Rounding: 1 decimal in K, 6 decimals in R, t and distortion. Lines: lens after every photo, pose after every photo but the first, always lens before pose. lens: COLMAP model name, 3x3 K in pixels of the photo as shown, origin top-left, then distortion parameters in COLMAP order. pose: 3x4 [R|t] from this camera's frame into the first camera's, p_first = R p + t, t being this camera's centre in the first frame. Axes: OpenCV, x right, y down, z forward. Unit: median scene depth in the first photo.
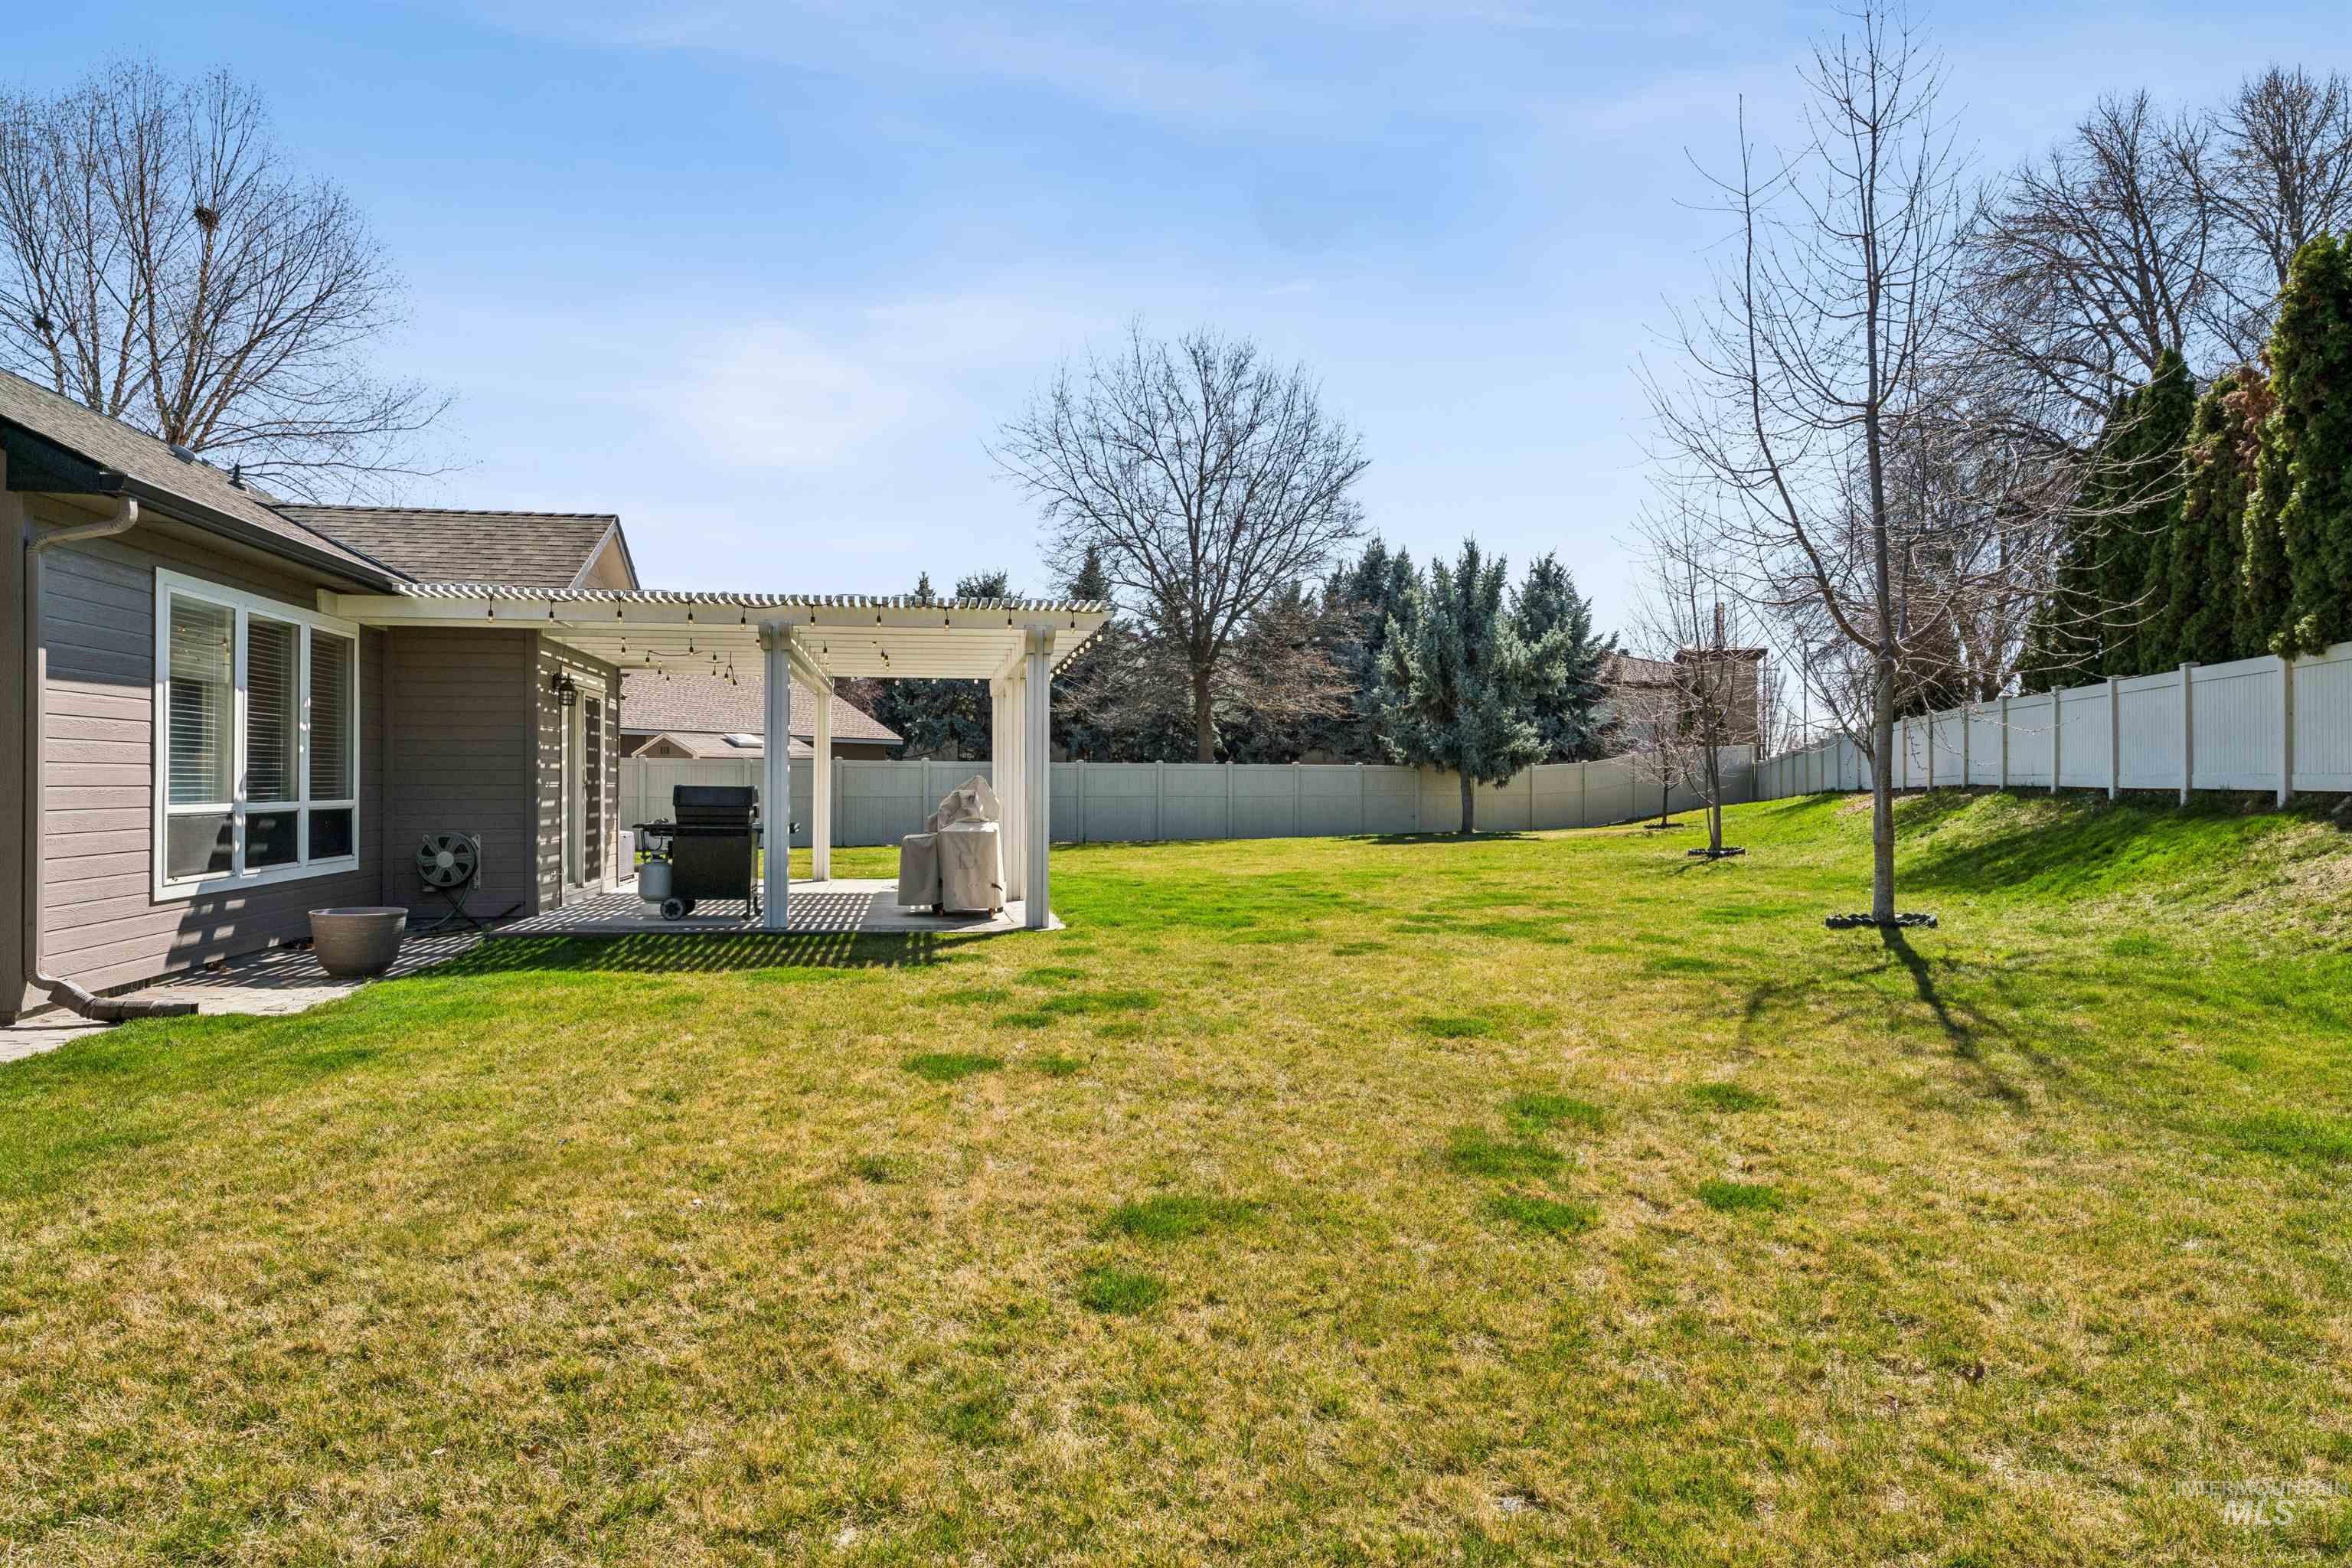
lens RADIAL K [[1368.5, 0, 1170.4], [0, 1368.5, 782.0], [0, 0, 1]] dist [-0.003235, -0.002656]
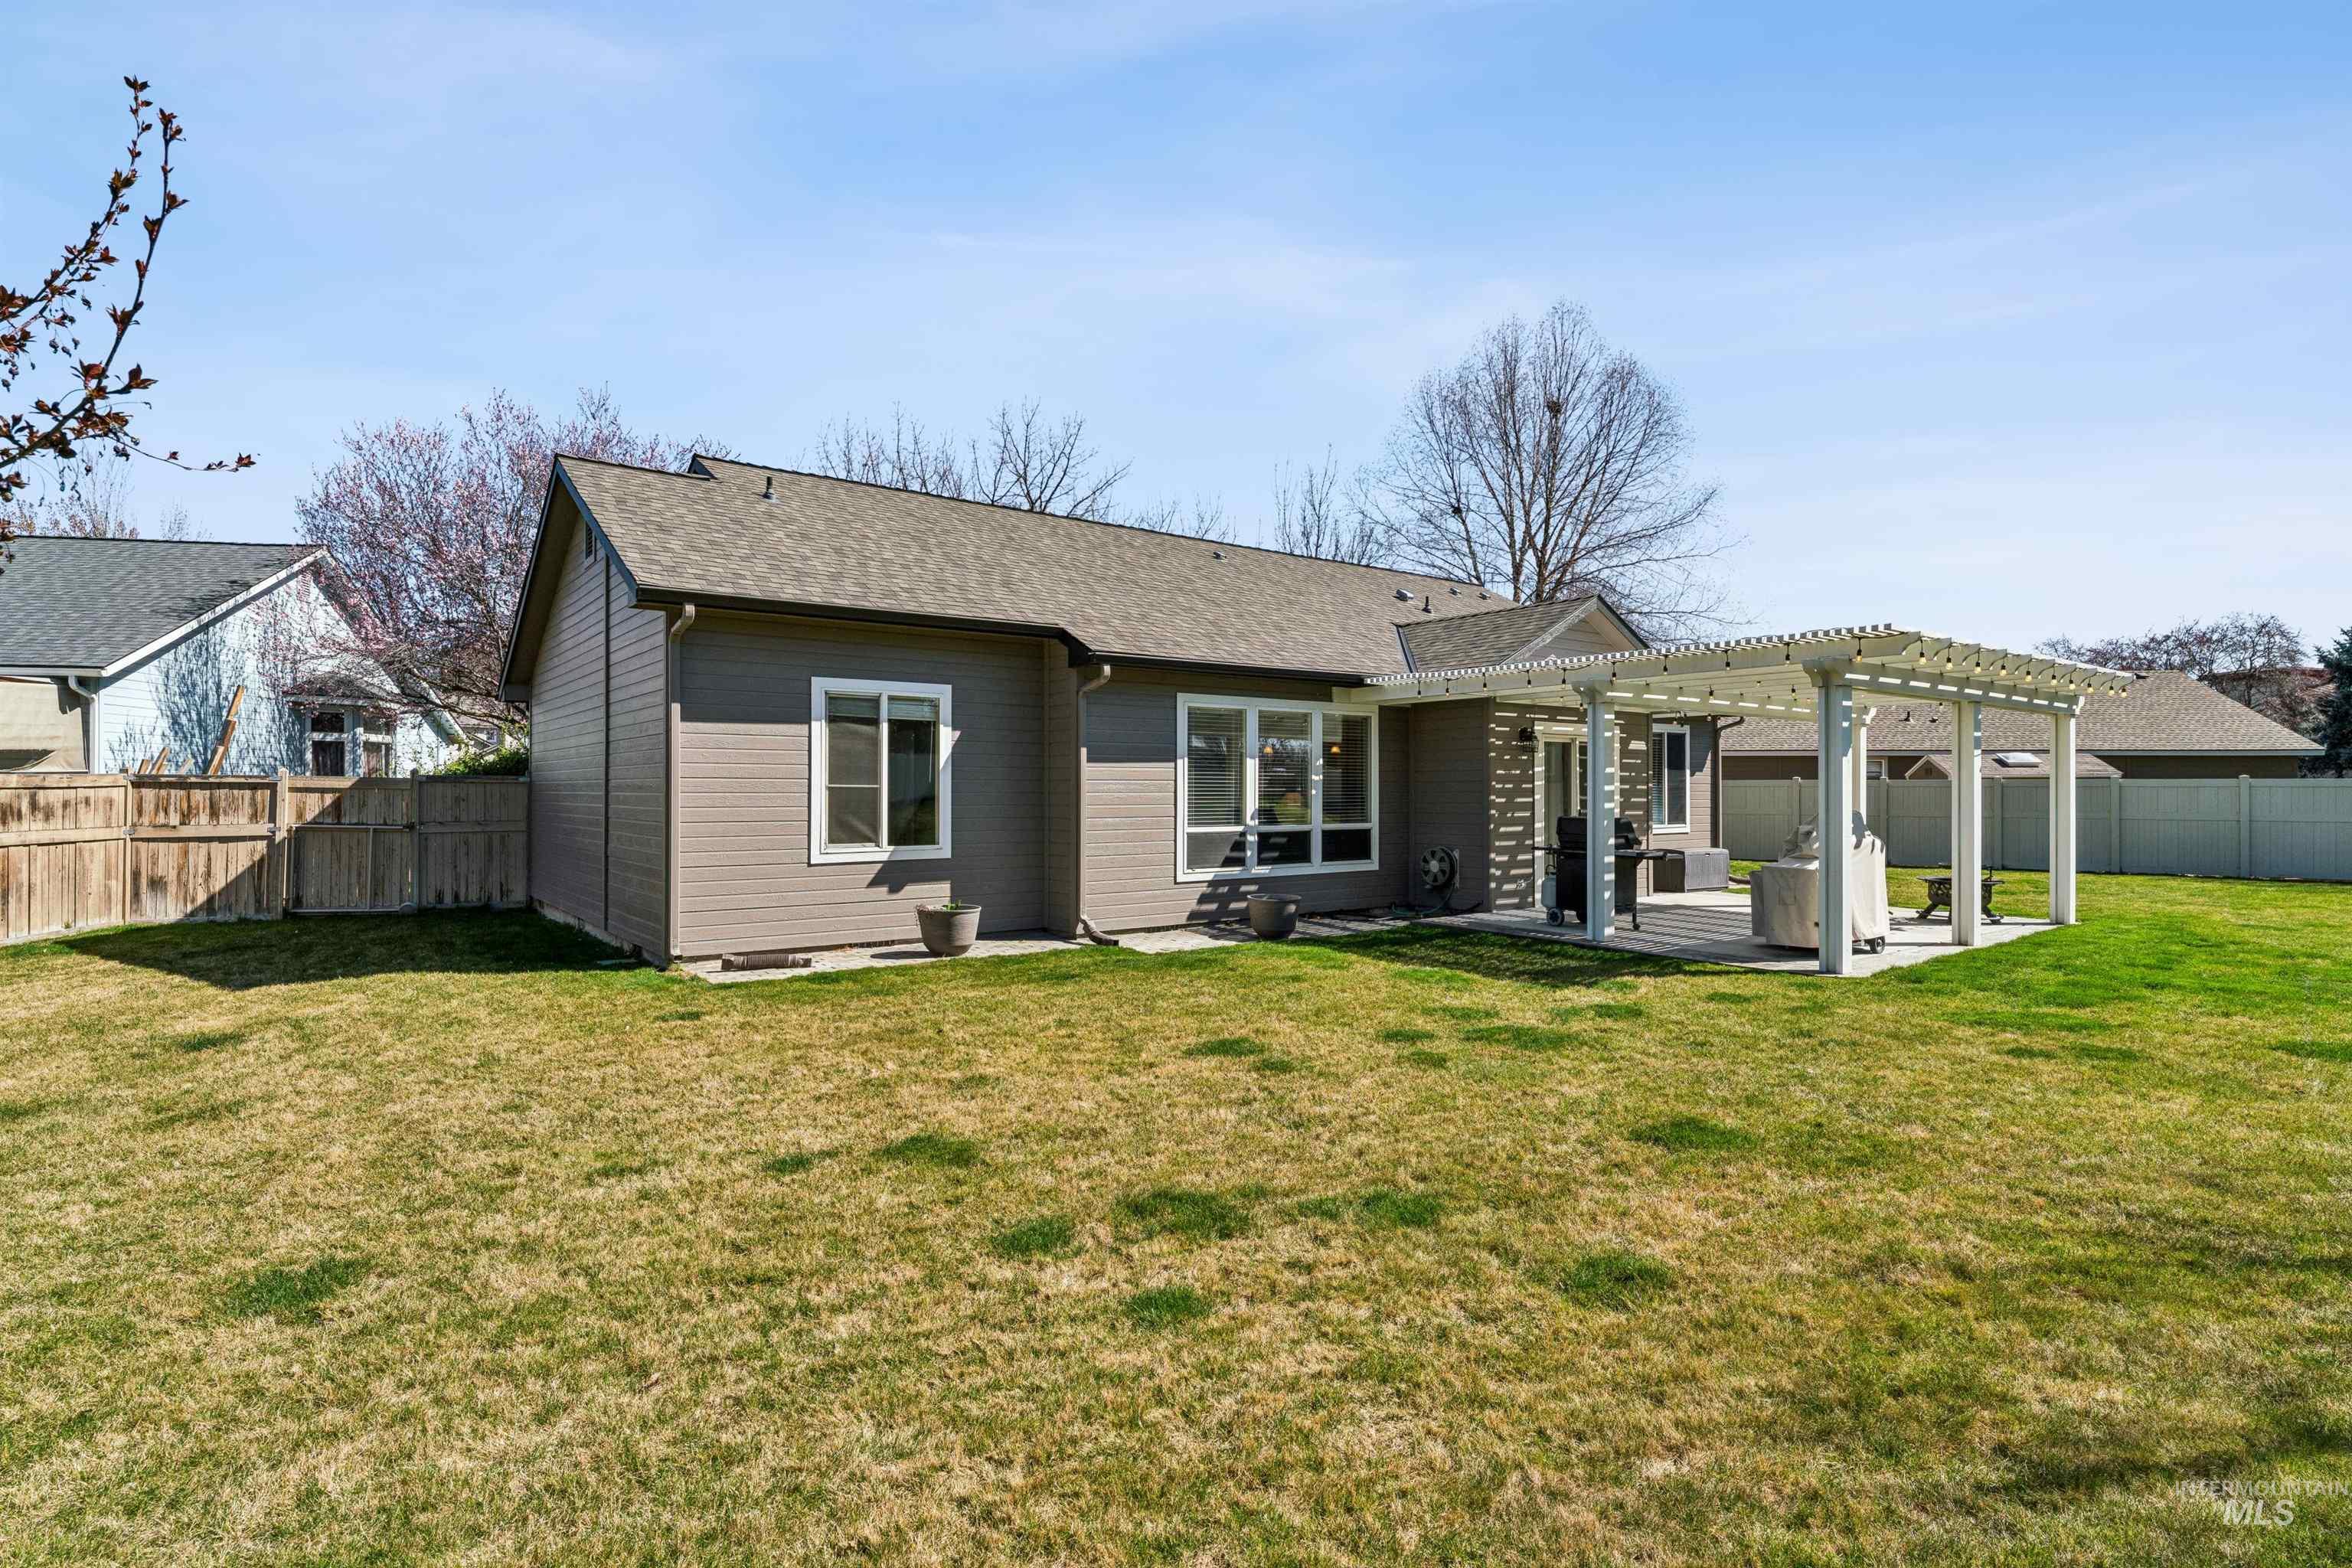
lens RADIAL K [[1143.8, 0, 1177.4], [0, 1143.8, 784.7], [0, 0, 1]] dist [0.001486, 0.000214]
pose [[0.459517, -0.010656, -0.888105, 0.460486], [0.003698, 0.999942, -0.010084, -0.019467], [0.888161, 0.001350, 0.459530, 0.262532]]
